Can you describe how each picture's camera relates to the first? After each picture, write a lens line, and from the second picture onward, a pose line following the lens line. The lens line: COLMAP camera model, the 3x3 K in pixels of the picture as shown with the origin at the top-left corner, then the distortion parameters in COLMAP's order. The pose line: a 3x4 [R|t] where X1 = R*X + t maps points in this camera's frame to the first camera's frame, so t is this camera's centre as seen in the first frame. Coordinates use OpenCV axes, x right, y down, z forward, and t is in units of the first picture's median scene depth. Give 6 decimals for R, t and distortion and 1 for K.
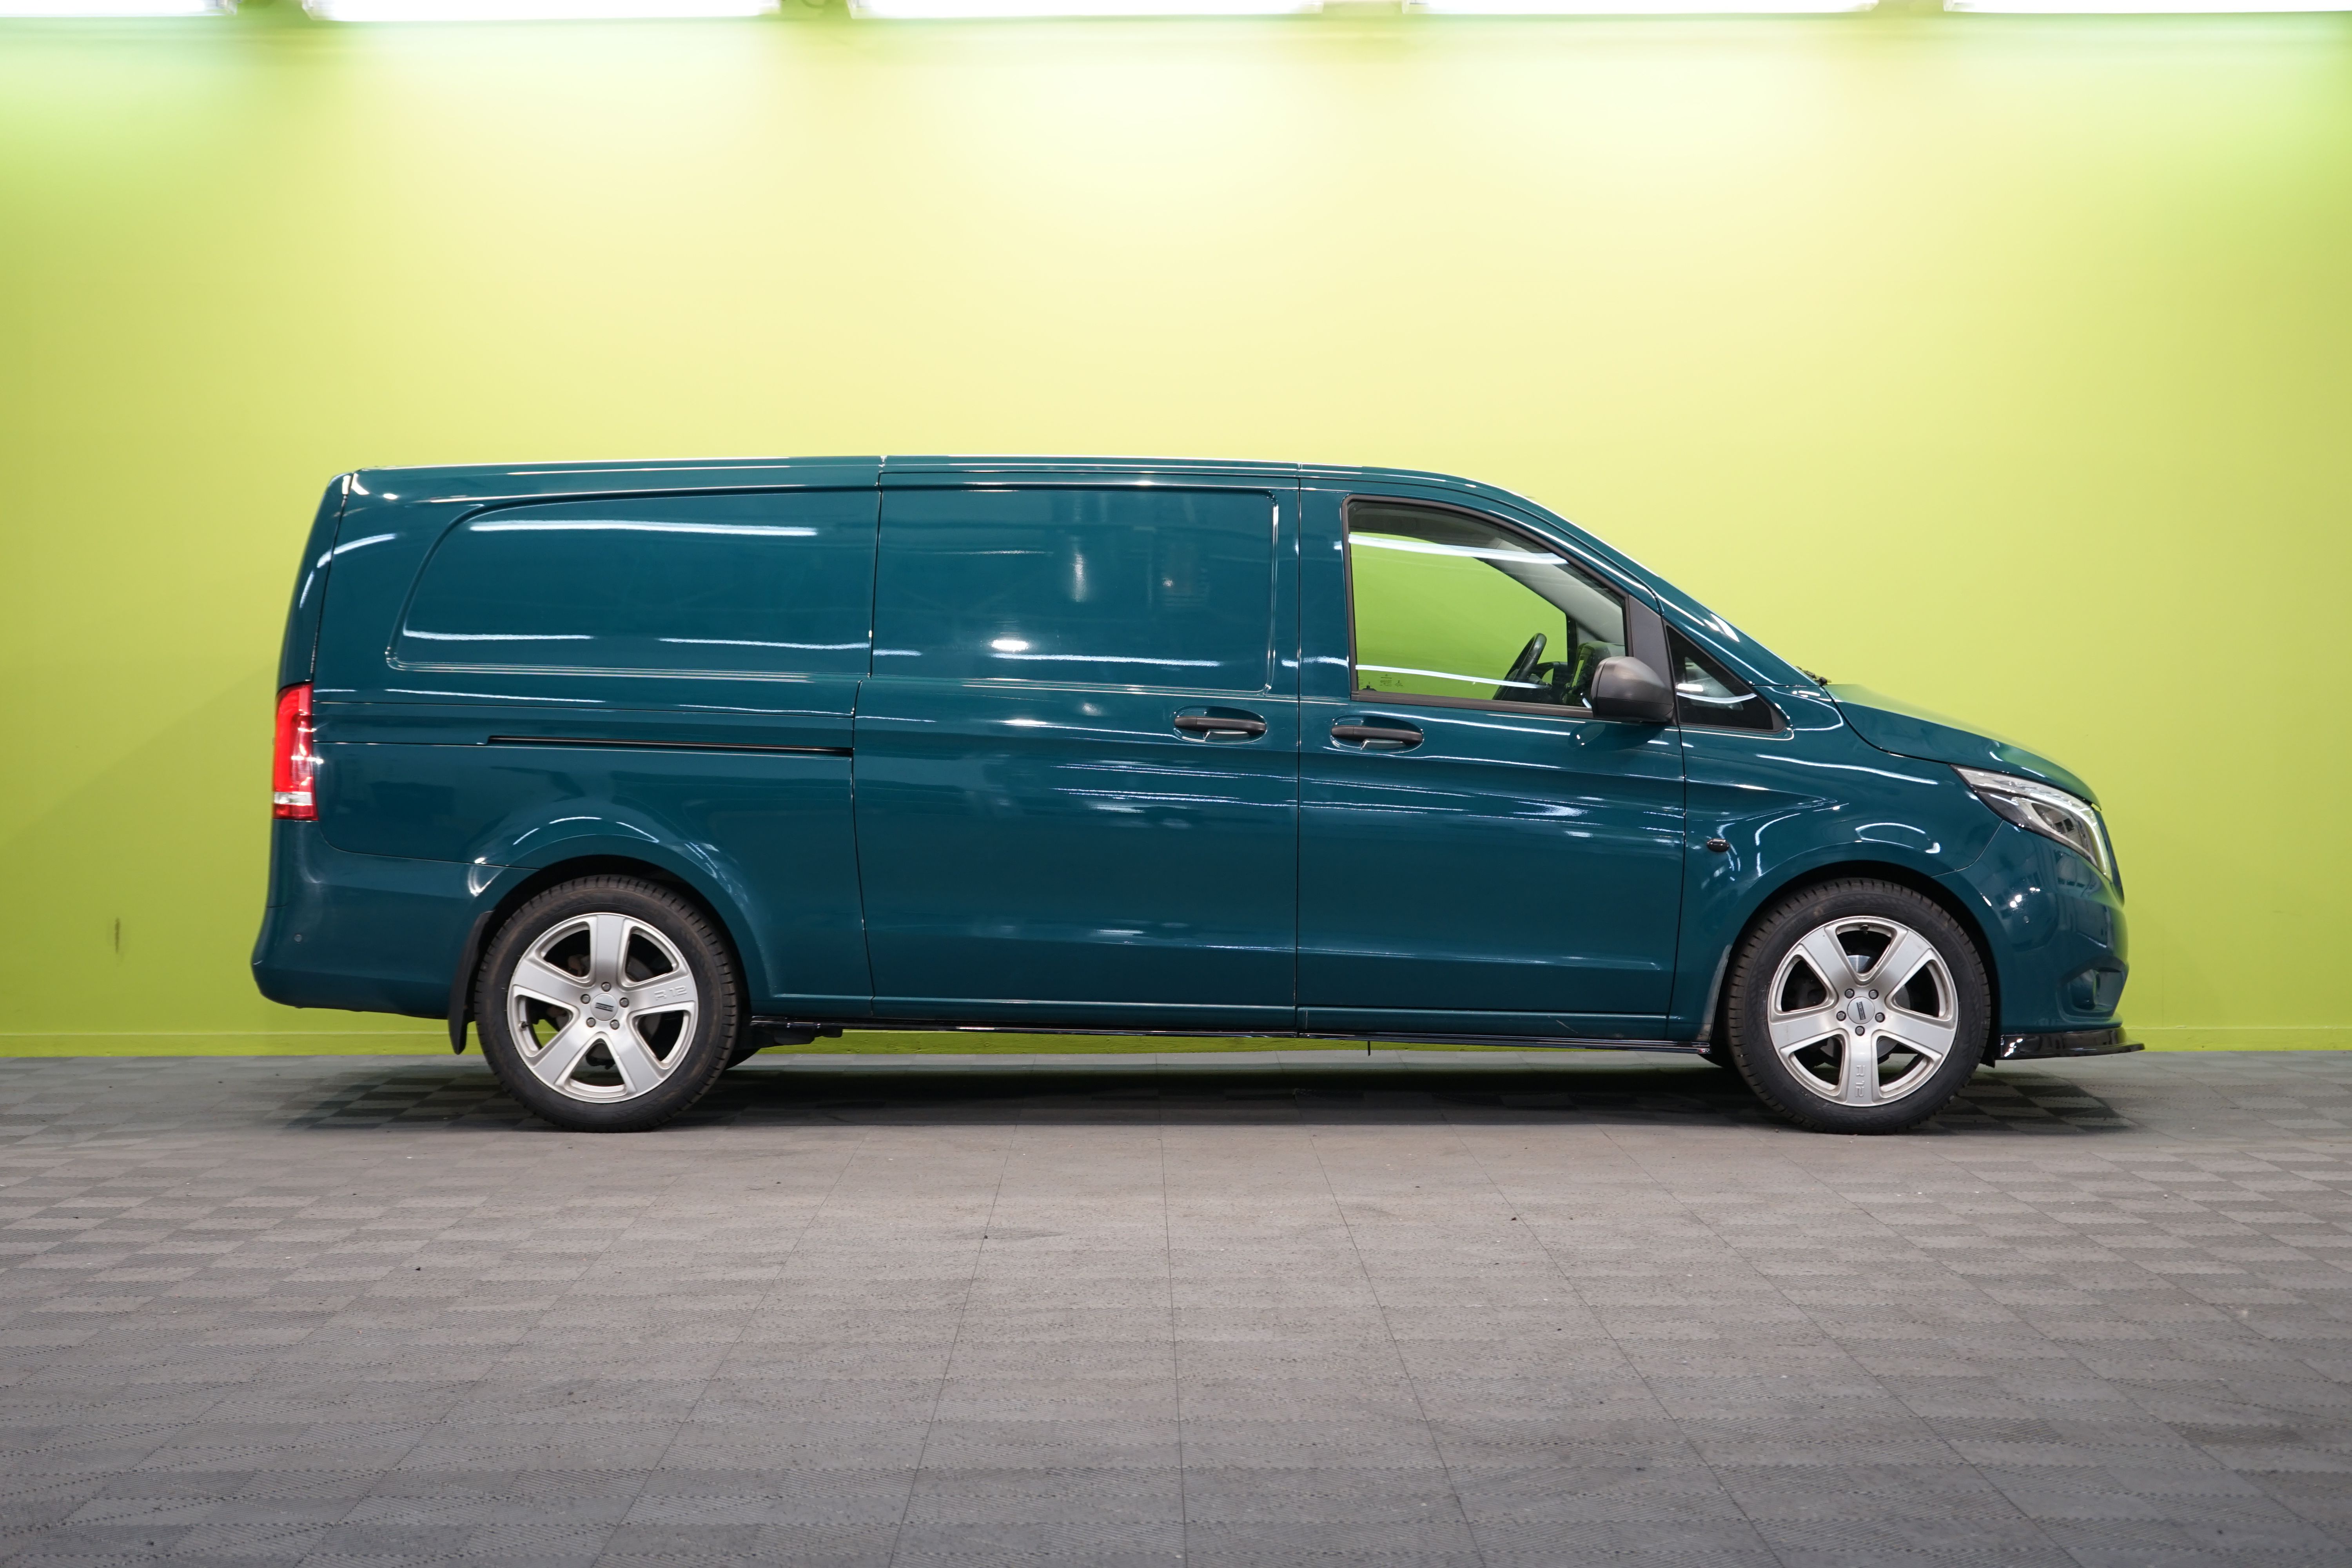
lens RADIAL K [[4048.2, 0, 1176.0], [0, 4048.2, 784.0], [0, 0, 1]] dist [-0.008286, -0.030303]
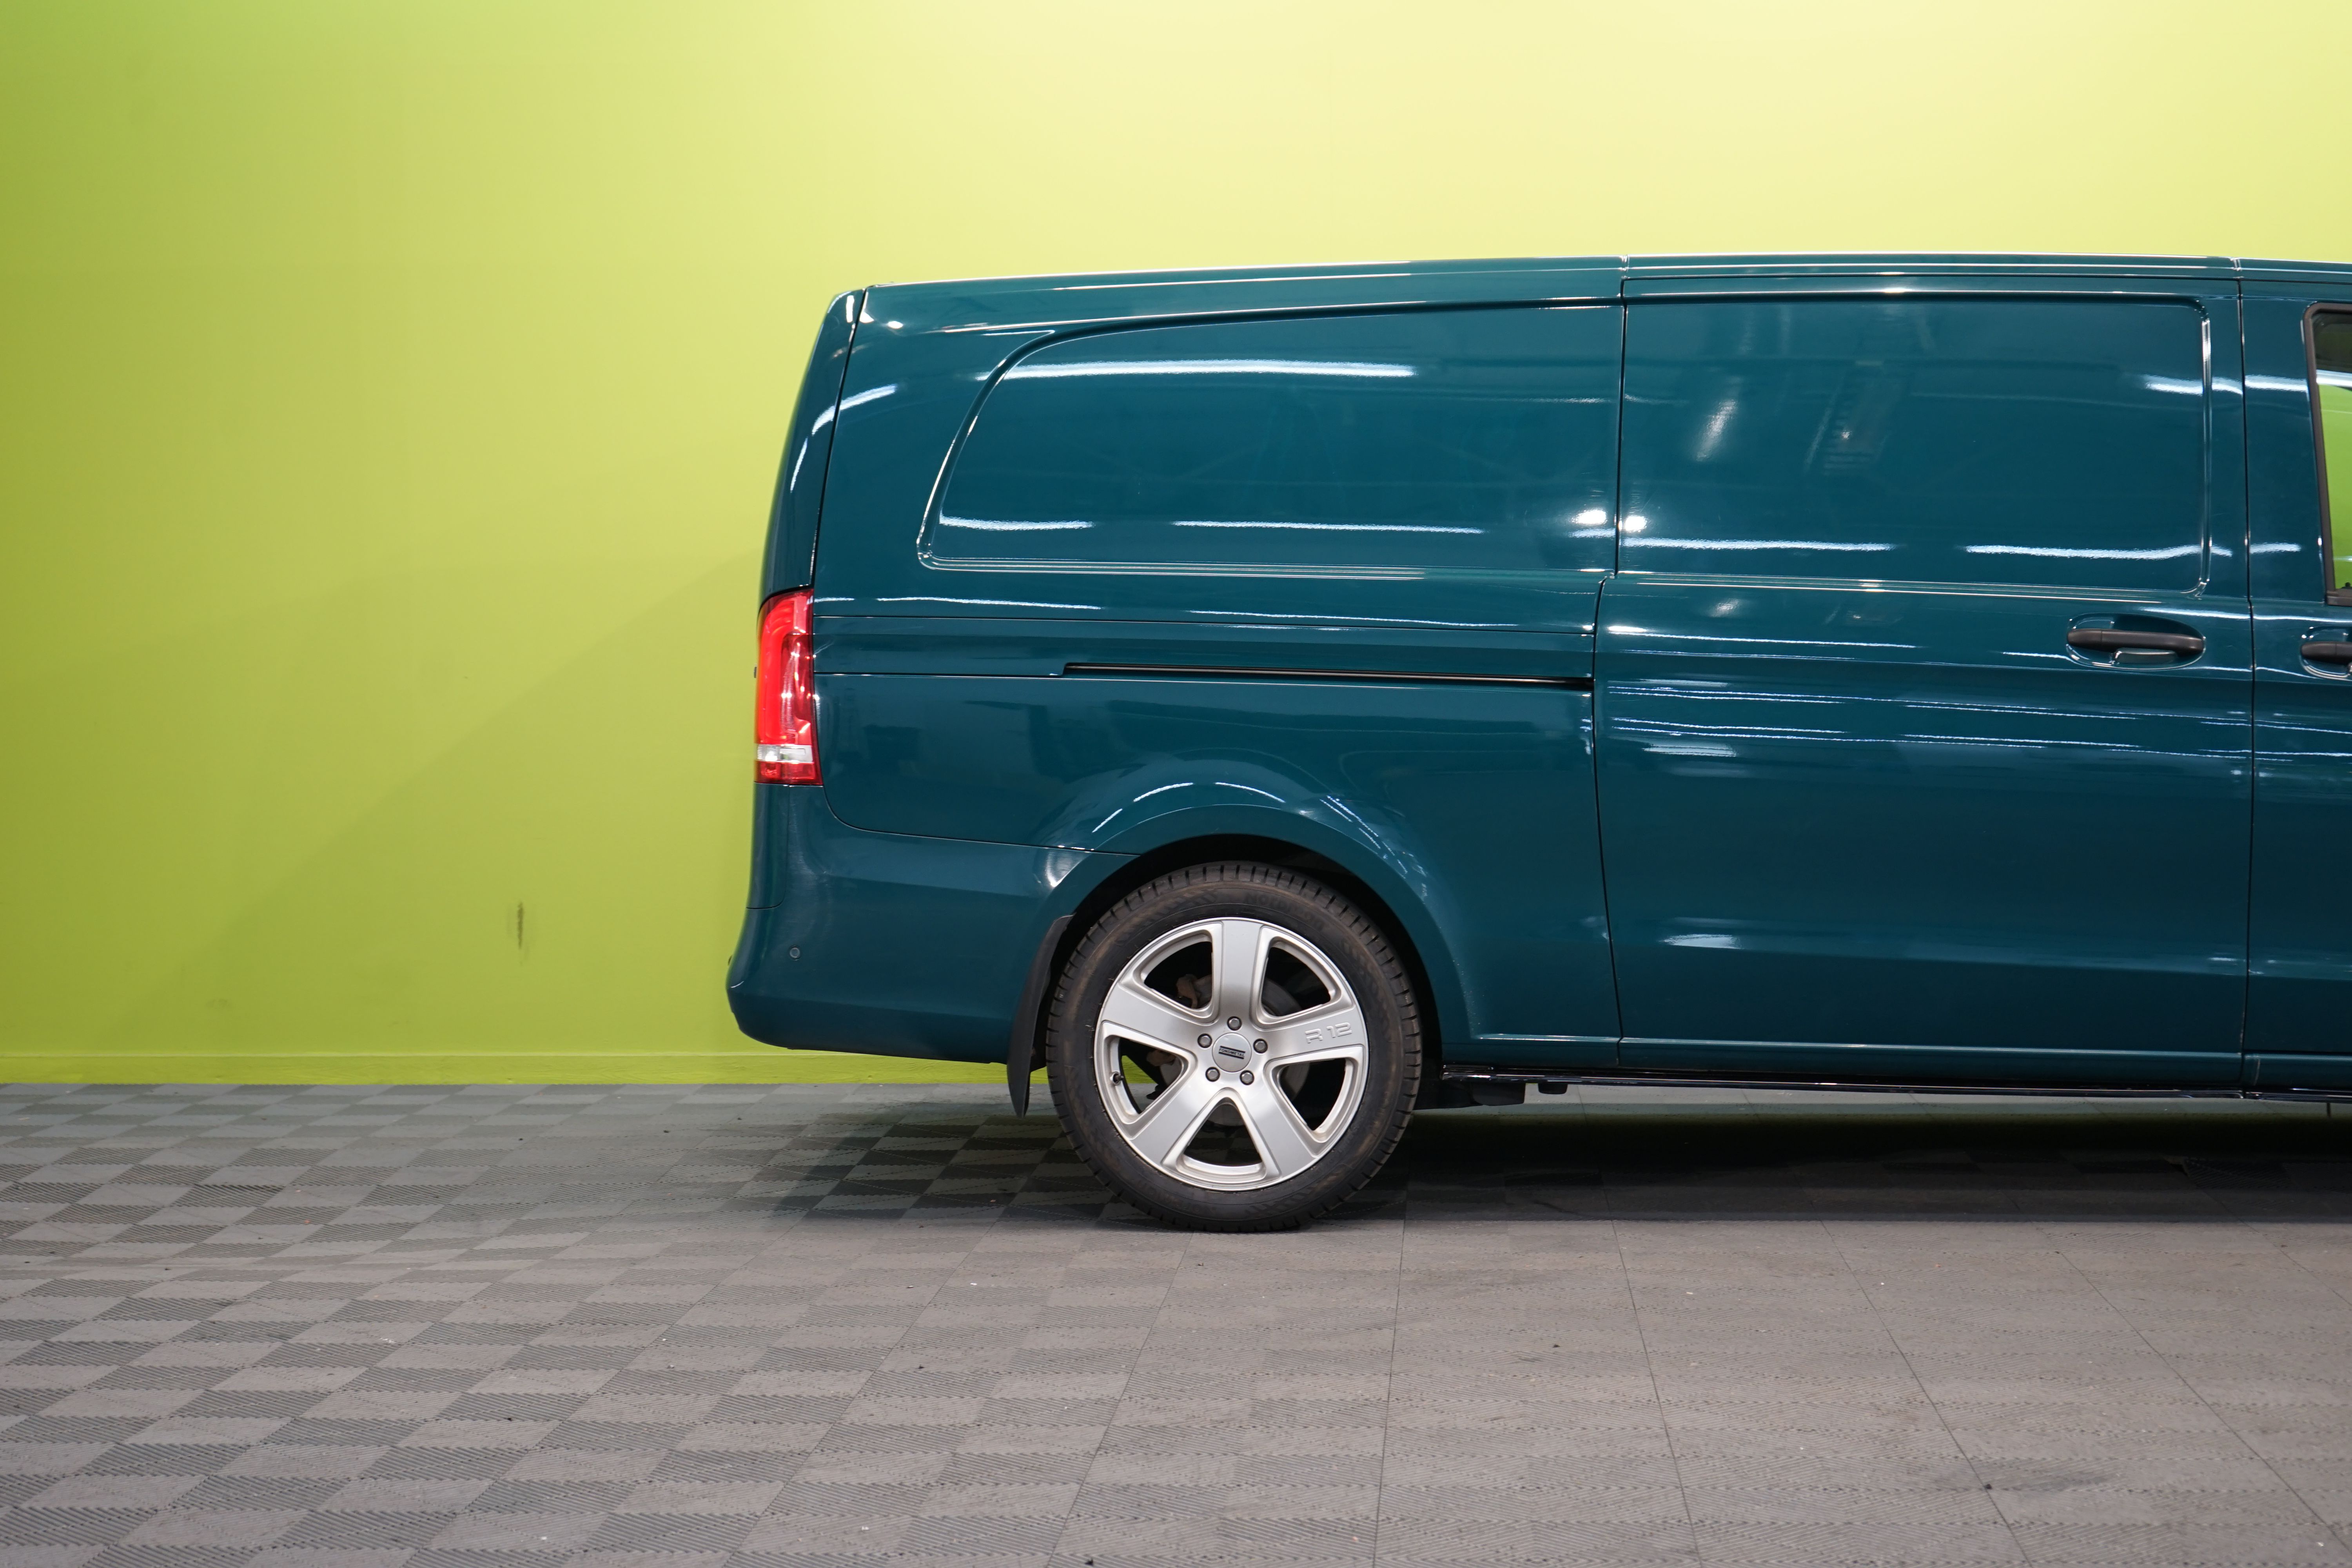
lens RADIAL K [[4048.2, 0, 1176.0], [0, 4048.2, 784.0], [0, 0, 1]] dist [-0.008286, -0.030303]
pose [[0.996826, -0.002896, -0.079560, -0.095442], [0.004602, 0.999763, 0.021270, -0.005866], [0.079480, -0.021569, 0.996603, 0.307350]]
